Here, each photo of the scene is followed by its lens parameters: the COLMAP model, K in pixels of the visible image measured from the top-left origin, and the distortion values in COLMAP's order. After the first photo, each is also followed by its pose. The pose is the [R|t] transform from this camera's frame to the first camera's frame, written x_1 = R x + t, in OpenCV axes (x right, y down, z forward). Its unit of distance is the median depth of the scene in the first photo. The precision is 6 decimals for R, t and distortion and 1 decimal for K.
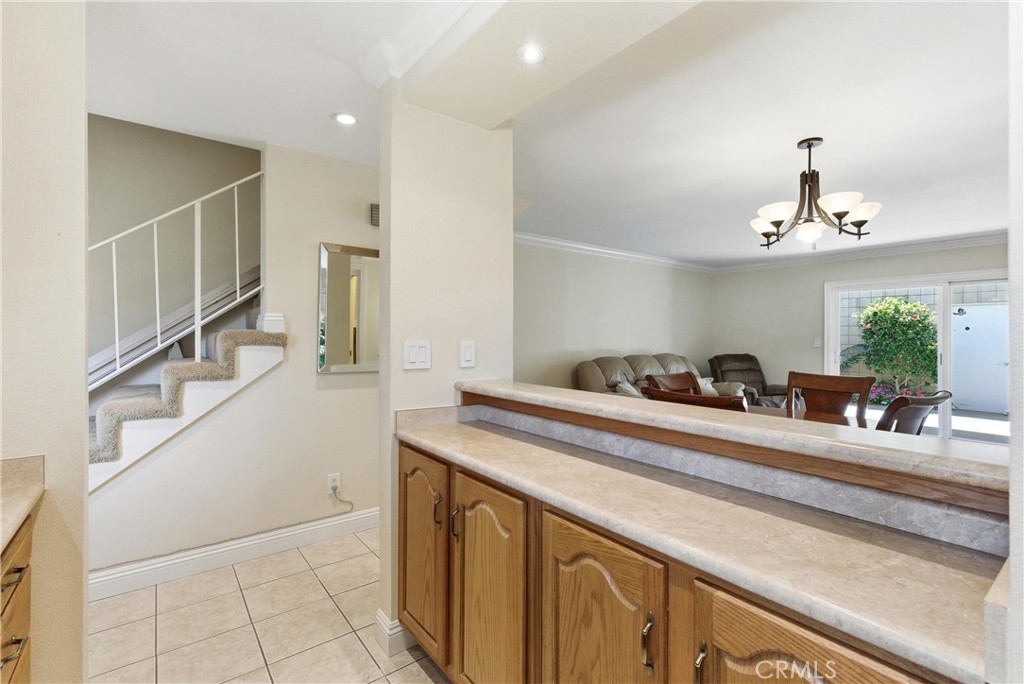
lens RADIAL K [[470.0, 0, 502.0], [0, 470.0, 332.3], [0, 0, 1]] dist [-0.002795, 0.002140]
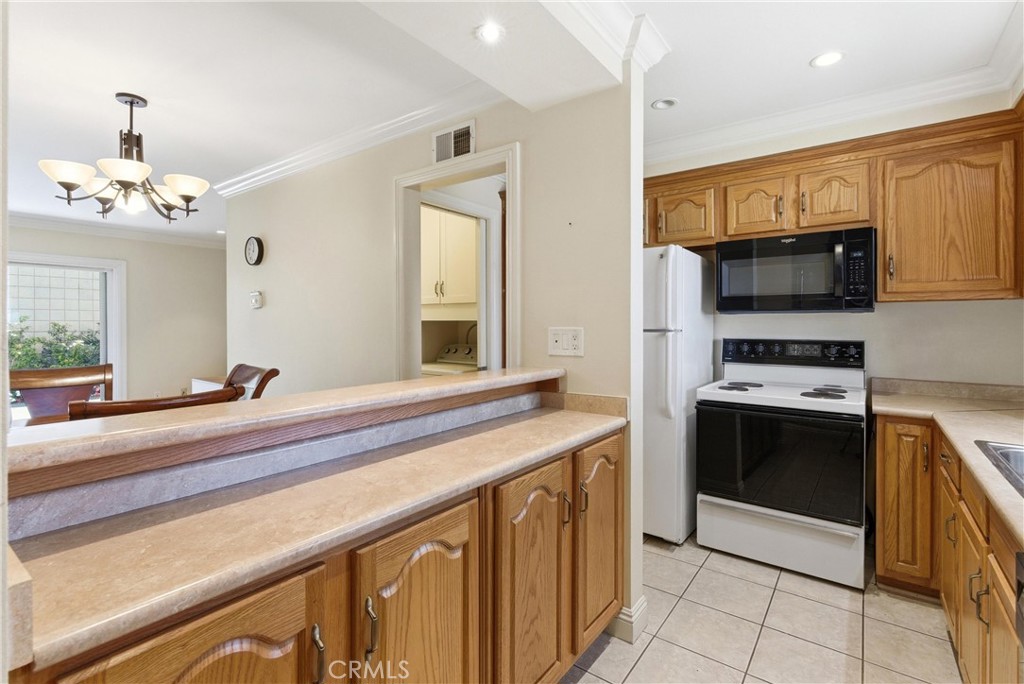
lens RADIAL K [[470.0, 0, 521.7], [0, 470.0, 328.3], [0, 0, 1]] dist [-0.002795, 0.002140]
pose [[-0.295073, -0.019954, 0.955266, -0.340687], [-0.010488, 0.999789, 0.017644, 0.001592], [-0.955417, -0.004813, -0.295220, 0.463739]]
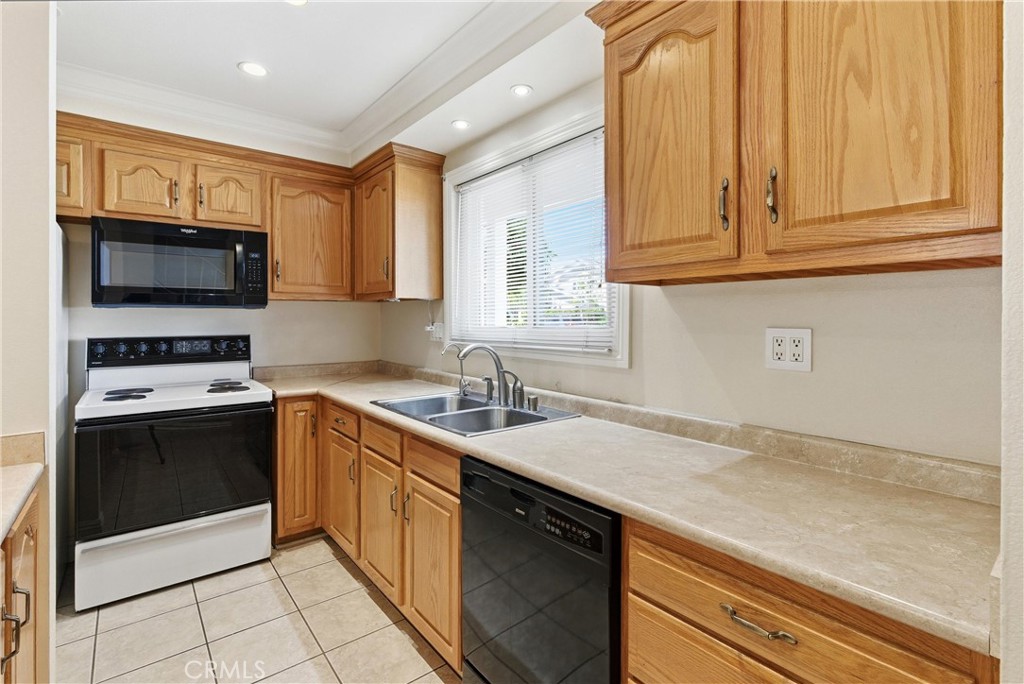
lens RADIAL K [[470.0, 0, 497.9], [0, 470.0, 323.5], [0, 0, 1]] dist [-0.002795, 0.002140]
pose [[-0.999784, -0.005779, -0.019976, -0.117107], [-0.005814, 0.999982, 0.001701, 0.007860], [0.019966, 0.001817, -0.999799, 0.604577]]
